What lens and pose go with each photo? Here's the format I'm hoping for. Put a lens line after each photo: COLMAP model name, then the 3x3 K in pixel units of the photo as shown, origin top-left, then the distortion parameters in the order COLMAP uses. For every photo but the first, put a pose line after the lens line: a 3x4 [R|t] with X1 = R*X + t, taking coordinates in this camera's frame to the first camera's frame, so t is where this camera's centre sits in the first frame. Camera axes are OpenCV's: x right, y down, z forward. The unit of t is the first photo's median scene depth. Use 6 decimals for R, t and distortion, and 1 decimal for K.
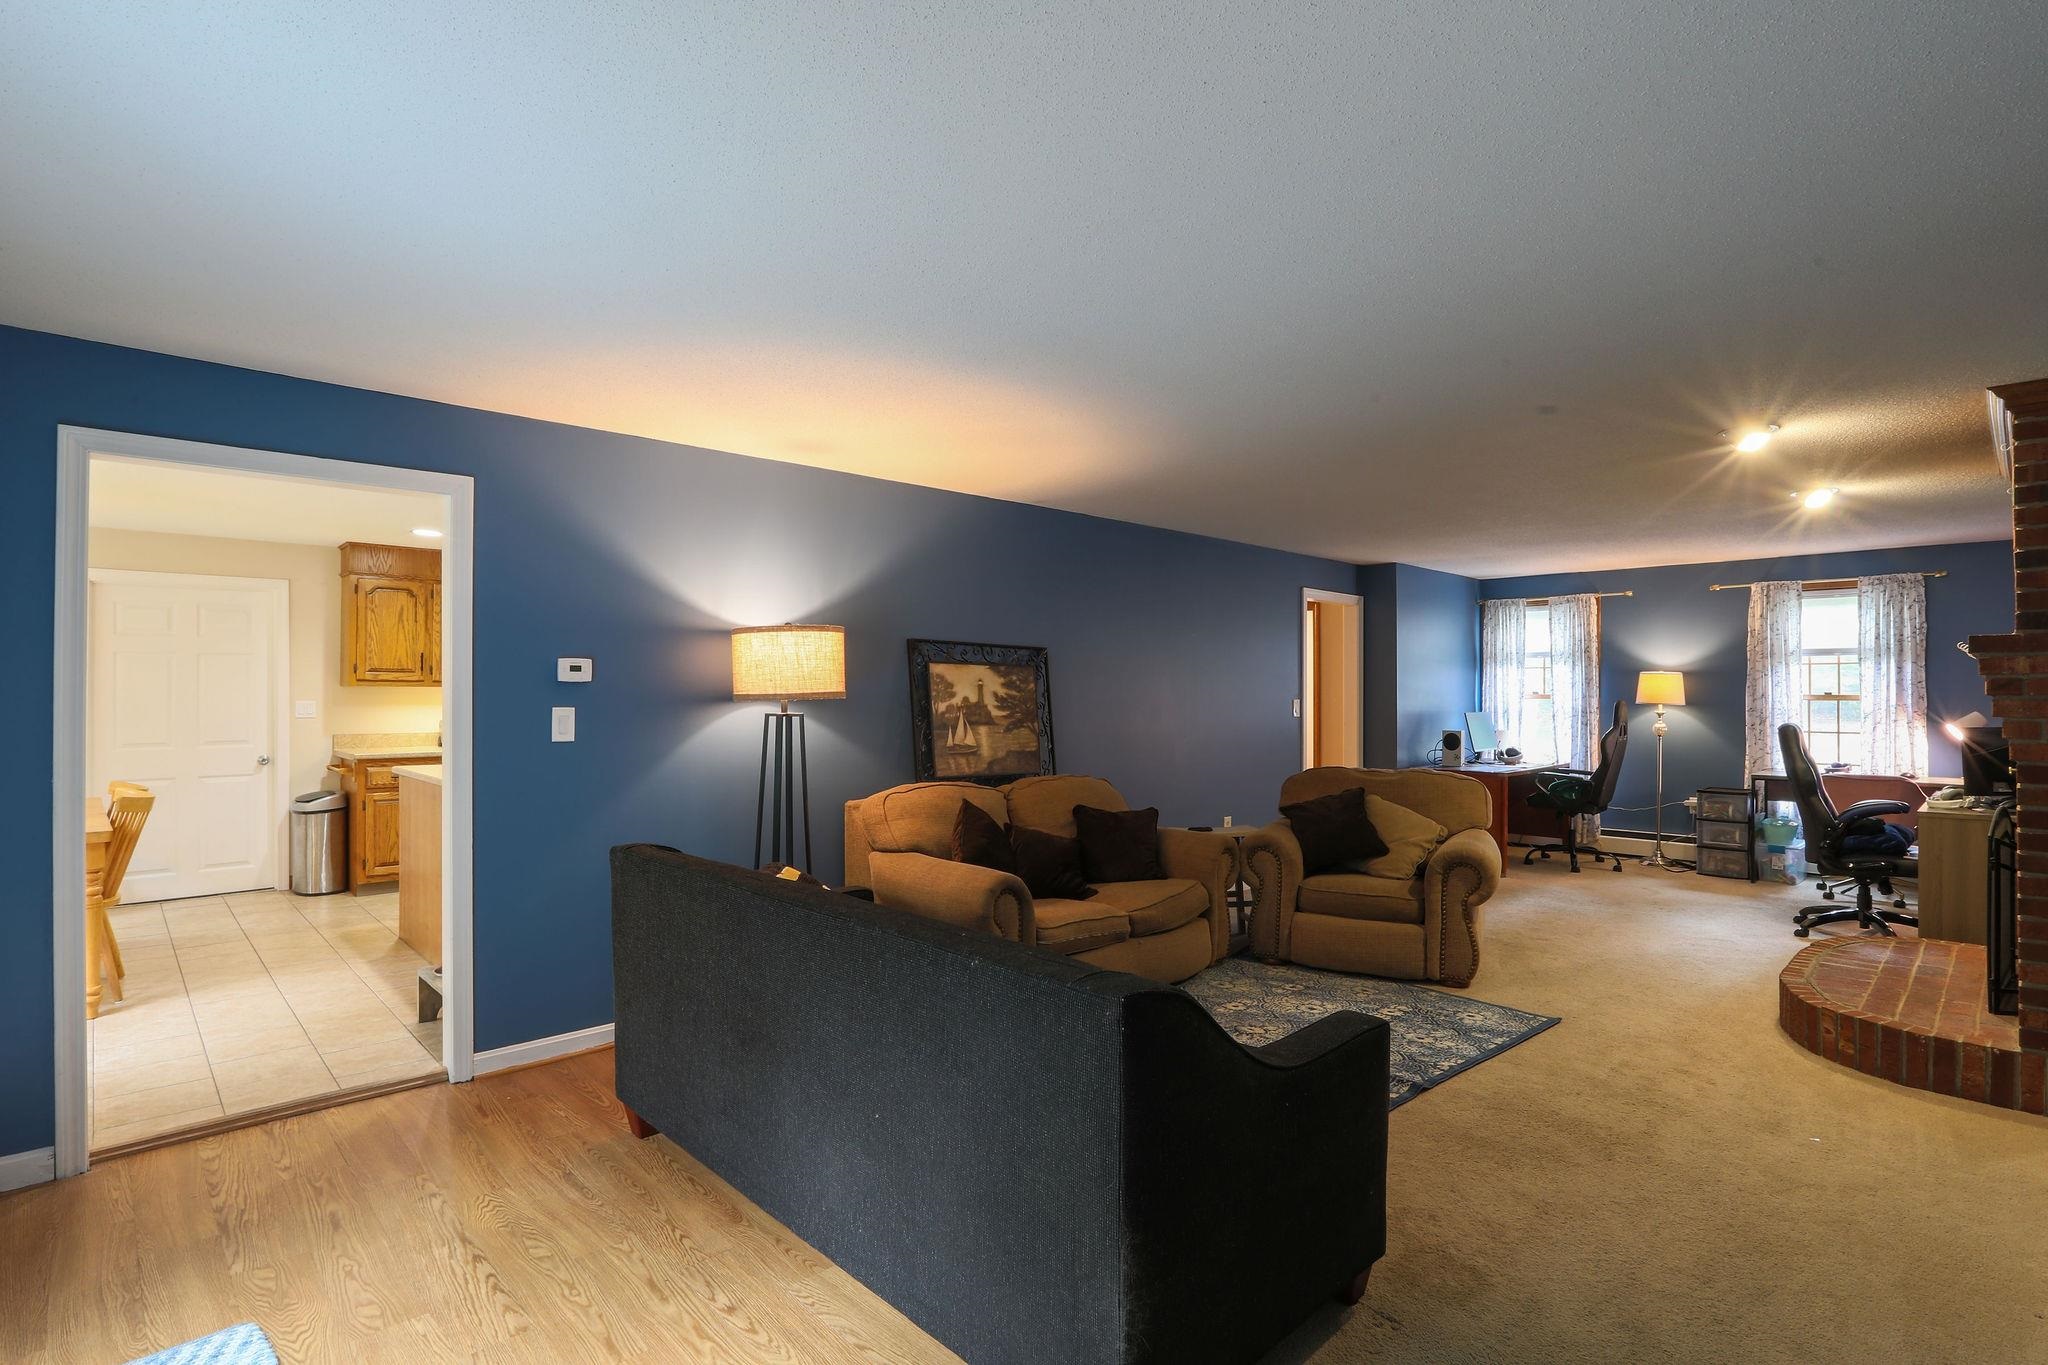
lens RADIAL K [[1003.1, 0, 1024.0], [0, 1003.1, 682.5], [0, 0, 1]] dist [-0.061789, 0.026411]
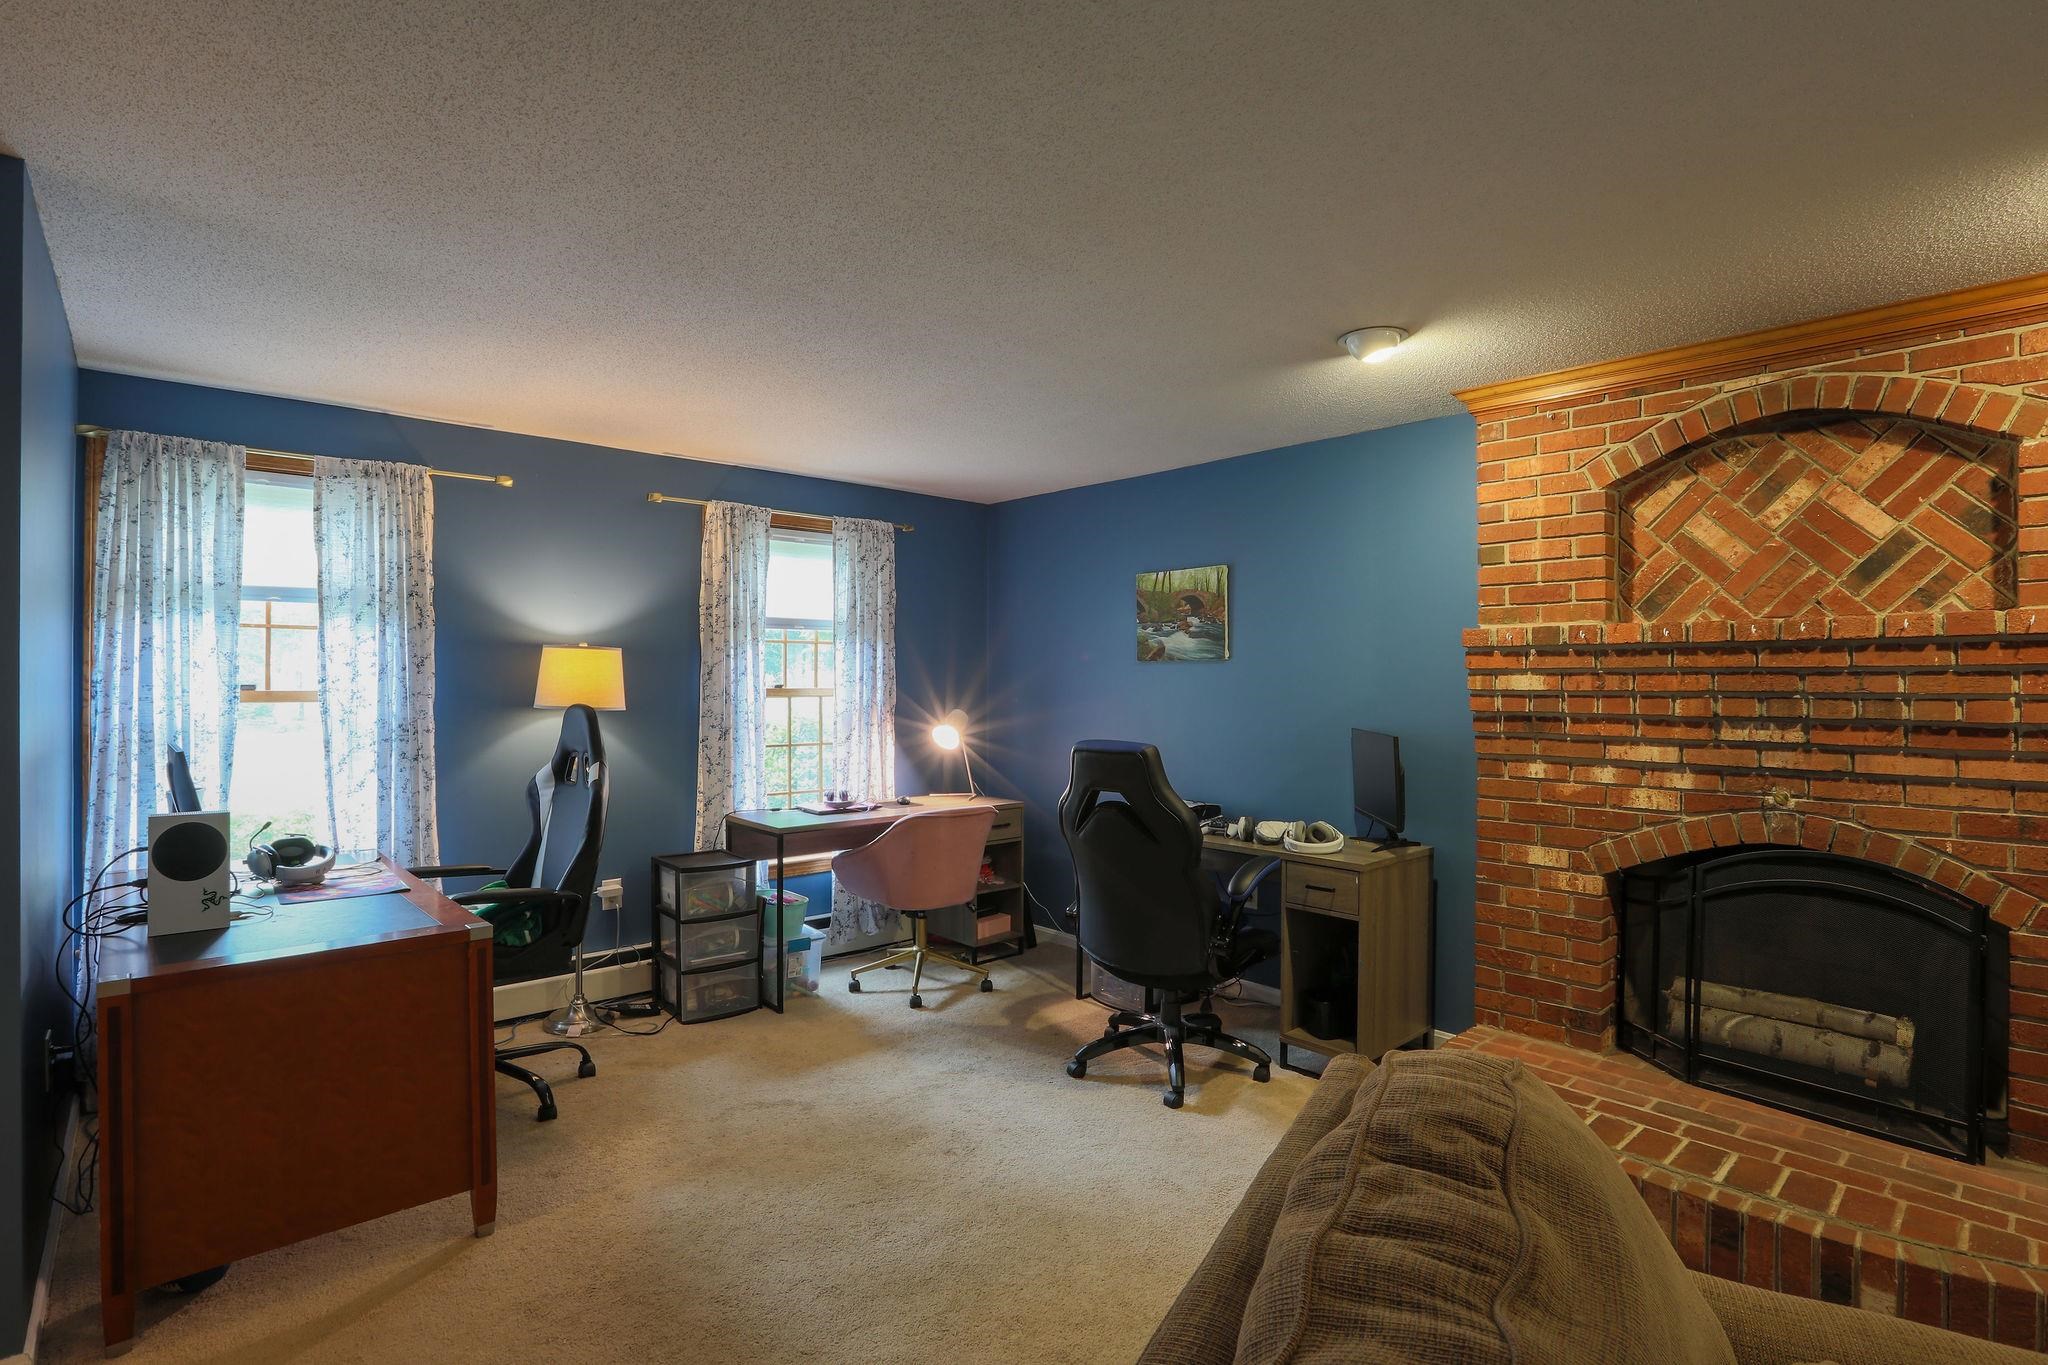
lens RADIAL K [[1017.9, 0, 1032.1], [0, 1017.9, 684.5], [0, 0, 1]] dist [-0.064587, 0.034037]
pose [[0.015468, -0.003139, 0.999875, 0.196389], [-0.010670, 0.999938, 0.003304, 0.007387], [-0.999823, -0.010720, 0.015434, 1.118815]]
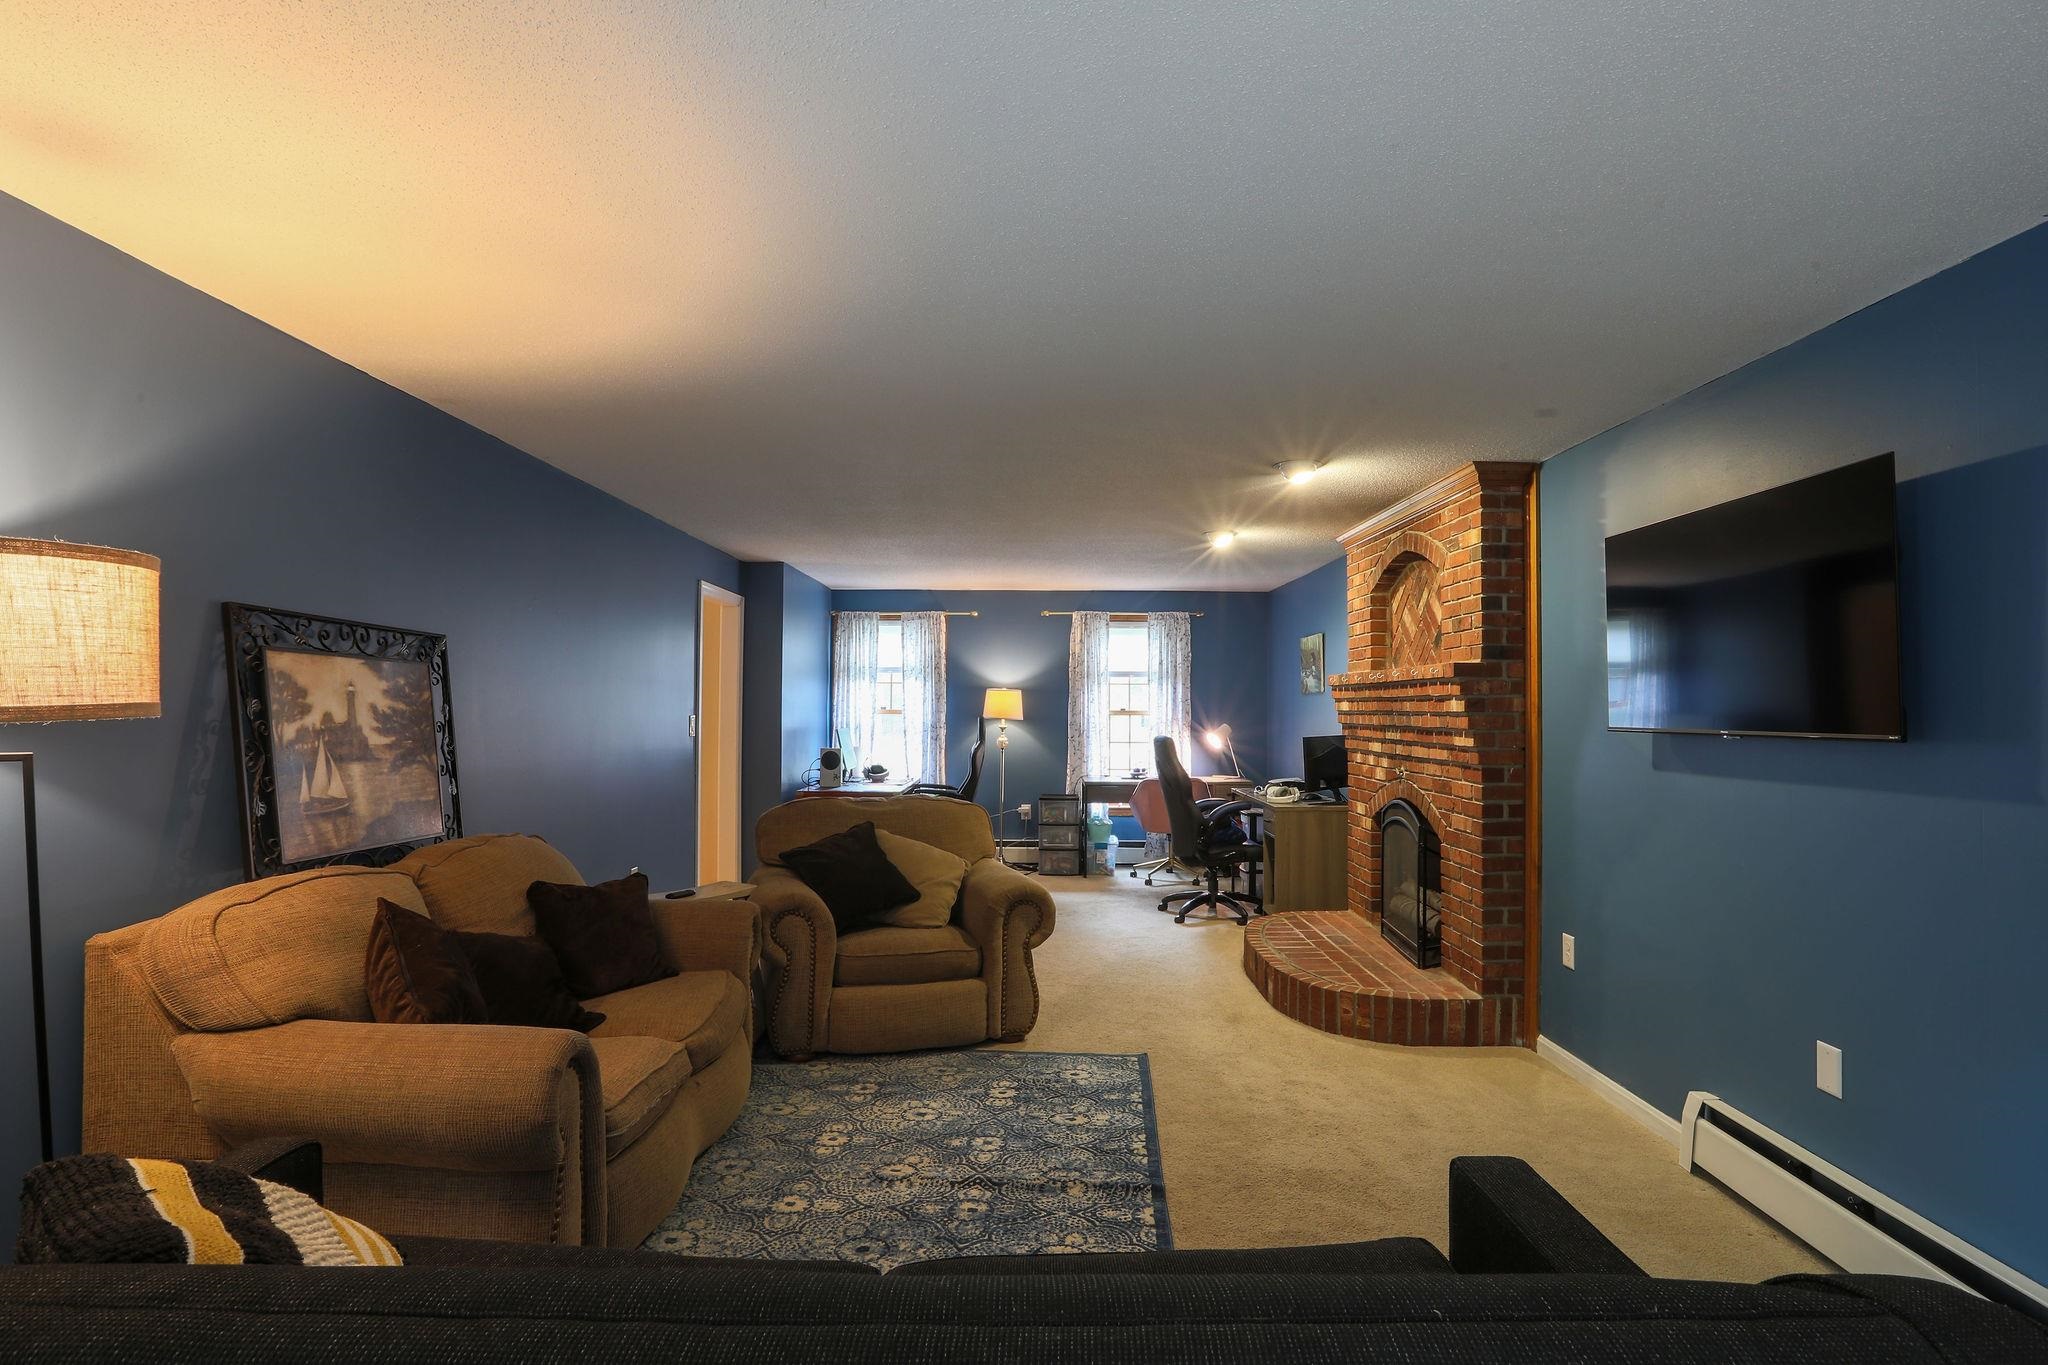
lens RADIAL K [[1003.1, 0, 1024.0], [0, 1003.1, 682.5], [0, 0, 1]] dist [-0.061789, 0.026411]
pose [[0.692640, 0.020520, 0.720992, -0.183759], [-0.010376, 0.999775, -0.018486, 0.003298], [-0.721209, 0.005323, 0.692697, 0.333623]]
